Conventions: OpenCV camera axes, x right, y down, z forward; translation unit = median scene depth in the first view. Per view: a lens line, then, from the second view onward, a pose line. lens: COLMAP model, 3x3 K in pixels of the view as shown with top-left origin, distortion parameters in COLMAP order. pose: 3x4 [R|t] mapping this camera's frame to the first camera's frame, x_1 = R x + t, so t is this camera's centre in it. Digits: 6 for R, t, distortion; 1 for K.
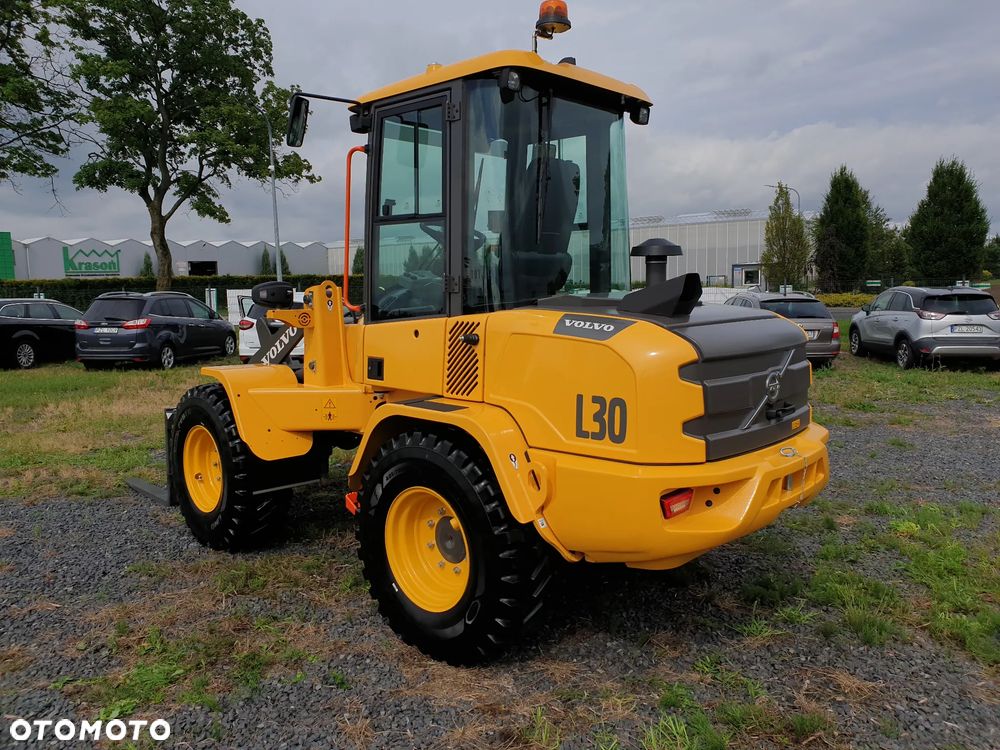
lens RADIAL K [[776.6, 0, 512.0], [0, 776.6, 347.3], [0, 0, 1]] dist [-0.004403, -0.000481]
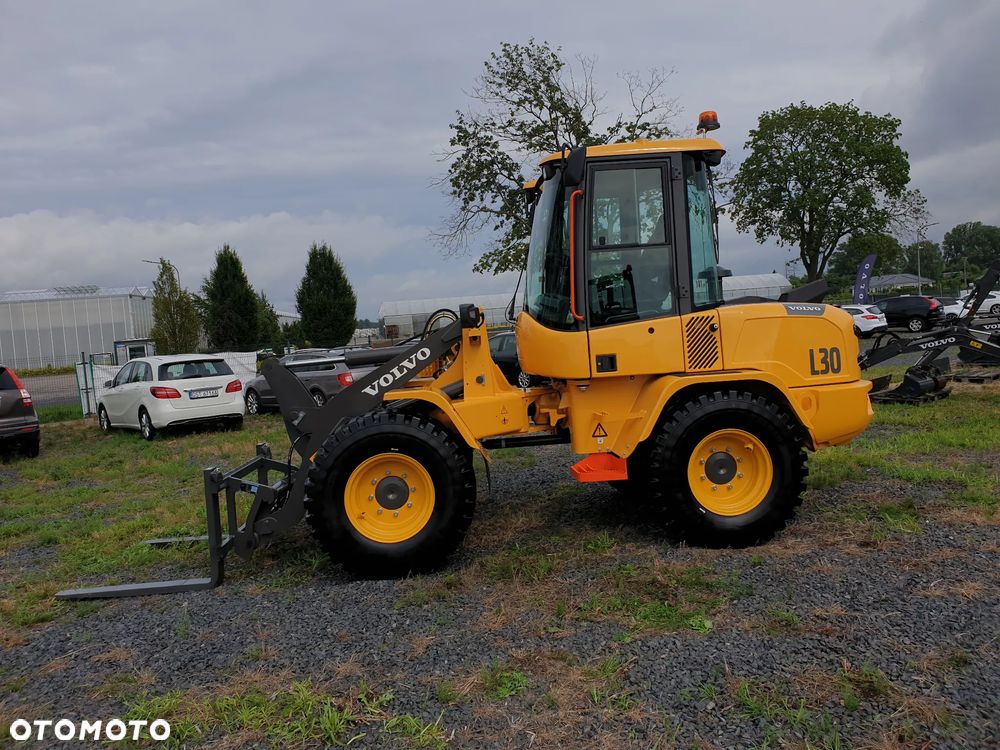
lens RADIAL K [[749.9, 0, 511.0], [0, 749.9, 372.2], [0, 0, 1]] dist [0.043549, -0.007590]
pose [[0.673788, -0.077409, 0.734859, -0.939833], [0.126233, 0.991937, -0.011253, 0.028385], [-0.728063, 0.100345, 0.678127, 0.226823]]
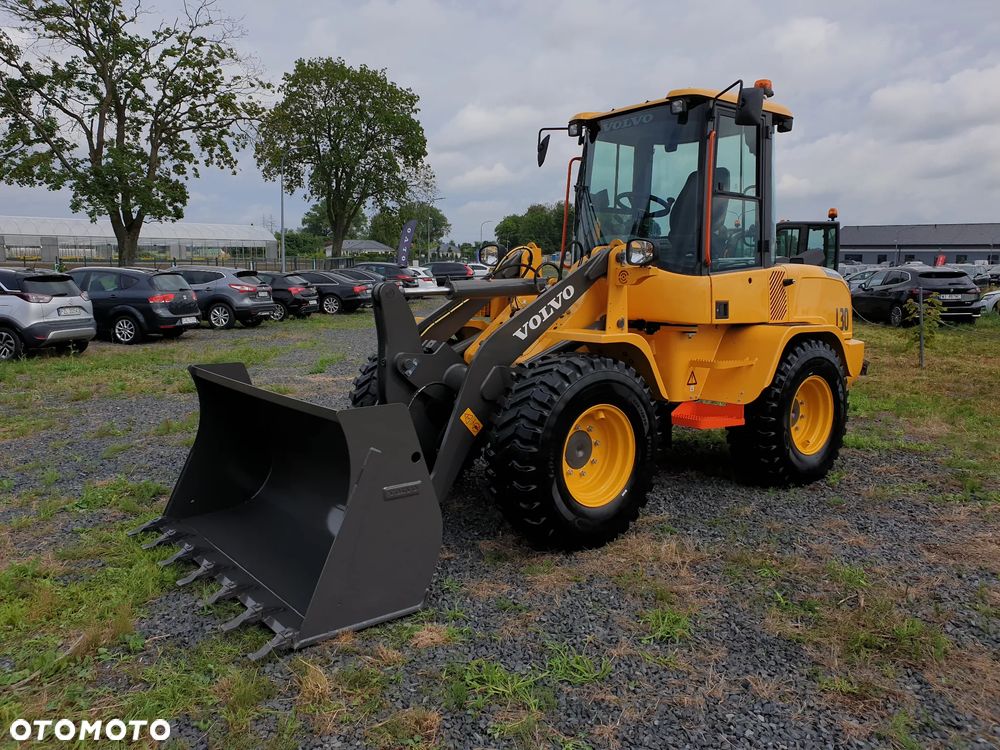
lens RADIAL K [[771.4, 0, 501.4], [0, 771.4, 364.6], [0, 0, 1]] dist [0.051302, -0.000885]
pose [[0.122434, -0.114631, 0.985835, -1.180503], [0.084951, 0.990872, 0.104666, -0.039465], [-0.988834, 0.070933, 0.131054, 0.955622]]
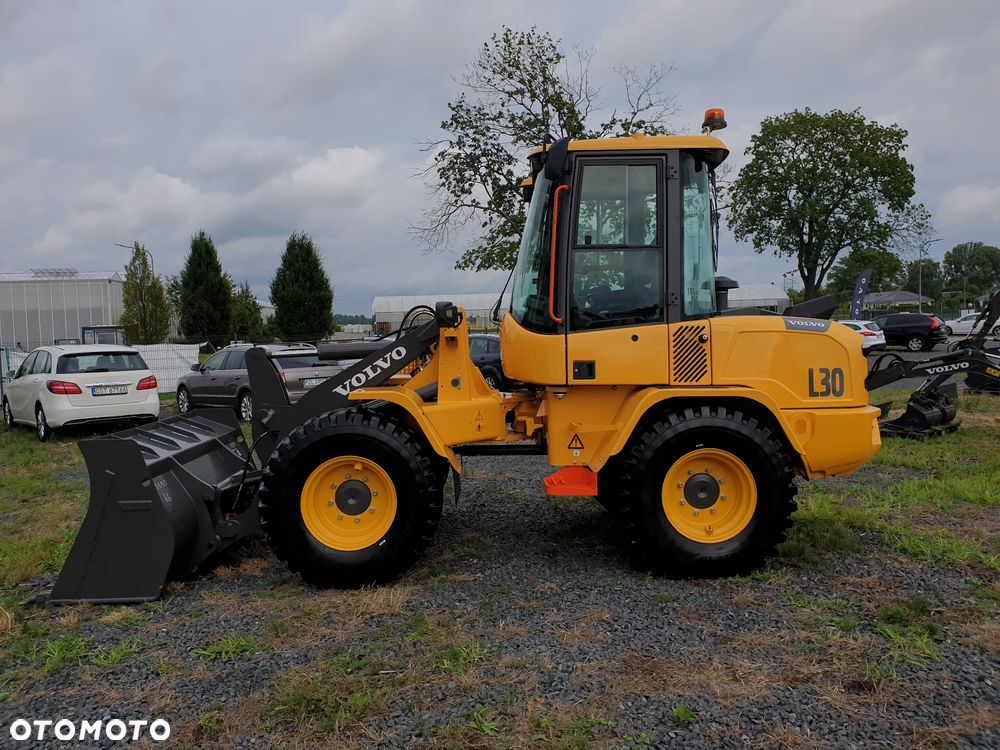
lens RADIAL K [[778.3, 0, 500.0], [0, 778.3, 375.0], [0, 0, 1]] dist [0.037780, 0.008460]
pose [[0.671129, -0.049347, 0.739697, -0.926836], [0.085922, 0.996236, -0.011496, 0.027986], [-0.736345, 0.071271, 0.672842, 0.231092]]
